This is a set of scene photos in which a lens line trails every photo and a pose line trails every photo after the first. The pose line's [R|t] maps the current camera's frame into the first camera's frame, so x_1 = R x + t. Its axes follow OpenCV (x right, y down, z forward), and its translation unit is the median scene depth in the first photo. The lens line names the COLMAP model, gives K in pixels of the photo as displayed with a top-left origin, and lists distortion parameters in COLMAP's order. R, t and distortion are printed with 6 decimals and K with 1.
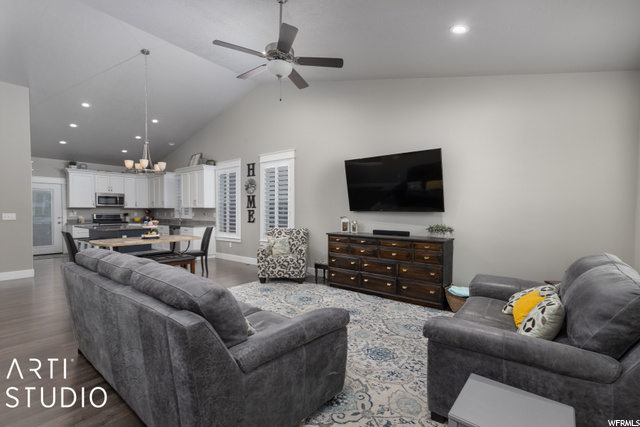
lens RADIAL K [[287.7, 0, 317.4], [0, 287.7, 216.9], [0, 0, 1]] dist [0.002492, 0.000242]
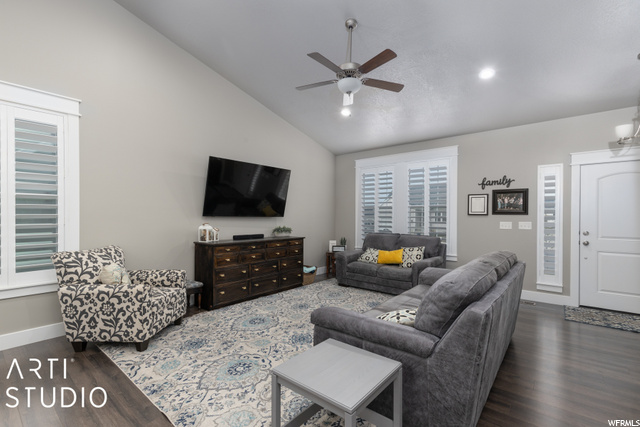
lens RADIAL K [[287.7, 0, 317.4], [0, 287.7, 216.9], [0, 0, 1]] dist [0.002492, 0.000242]
pose [[0.025726, -0.006357, 0.999649, -0.528871], [0.018004, 0.999821, 0.005895, -0.013155], [-0.999507, 0.017846, 0.025836, 0.477379]]
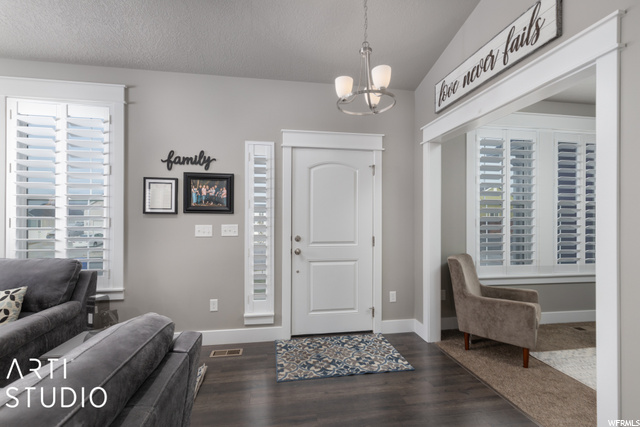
lens RADIAL K [[287.7, 0, 317.4], [0, 287.7, 216.9], [0, 0, 1]] dist [0.002492, 0.000242]
pose [[-0.737503, -0.002137, 0.675340, -0.228714], [0.010438, 0.999839, 0.014563, -0.005358], [-0.675263, 0.017789, -0.737363, 0.235157]]
